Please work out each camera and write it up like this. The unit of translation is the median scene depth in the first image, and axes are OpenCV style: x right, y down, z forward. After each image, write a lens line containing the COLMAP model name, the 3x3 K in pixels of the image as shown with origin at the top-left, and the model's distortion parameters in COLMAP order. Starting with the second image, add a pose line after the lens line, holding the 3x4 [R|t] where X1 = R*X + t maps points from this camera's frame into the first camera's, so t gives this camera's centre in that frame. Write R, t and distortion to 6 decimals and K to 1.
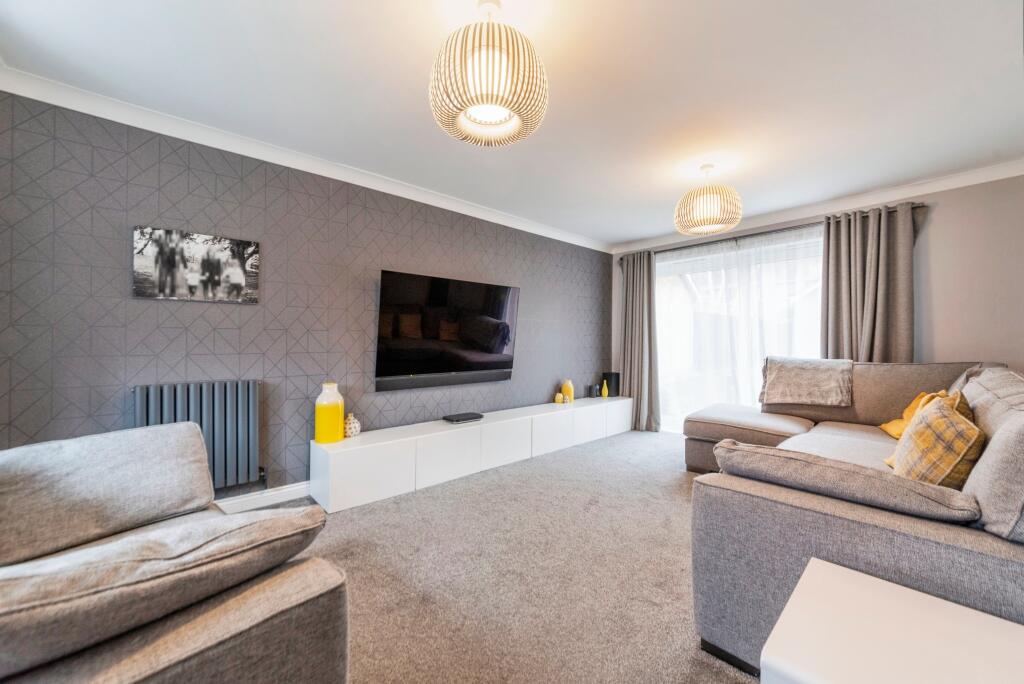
lens RADIAL K [[400.8, 0, 512.0], [0, 400.8, 342.0], [0, 0, 1]] dist [-0.001428, -0.000154]
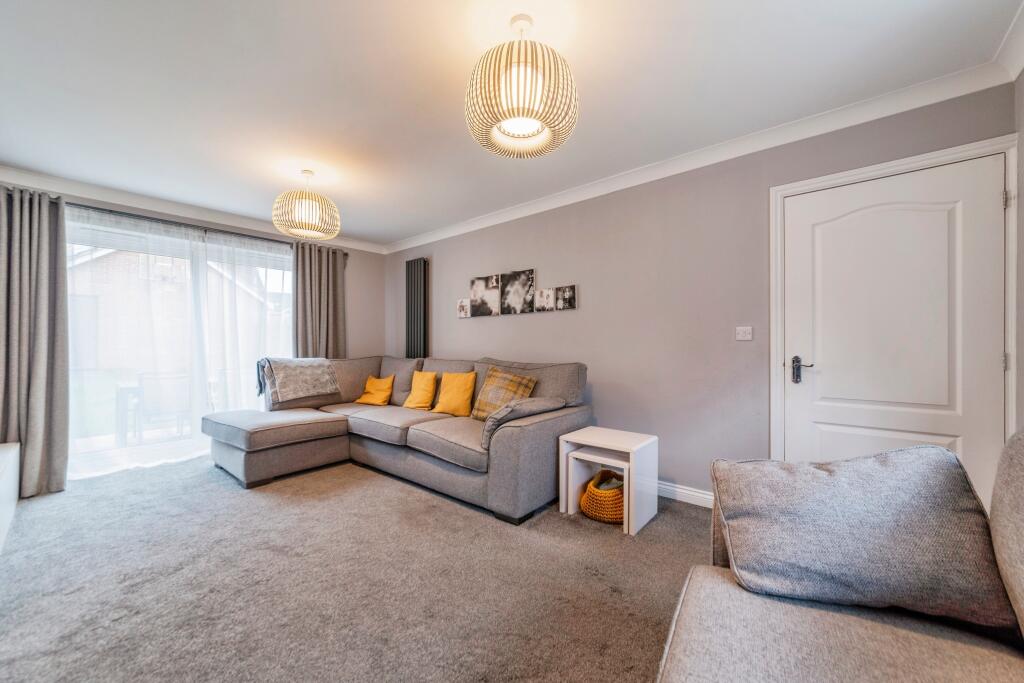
lens RADIAL K [[400.8, 0, 512.0], [0, 400.8, 341.5], [0, 0, 1]] dist [-0.001428, -0.000154]
pose [[-0.119602, 0.007156, 0.992796, -0.531339], [0.002665, 0.999973, -0.006886, 0.002221], [-0.992818, 0.001822, -0.119618, 0.550596]]
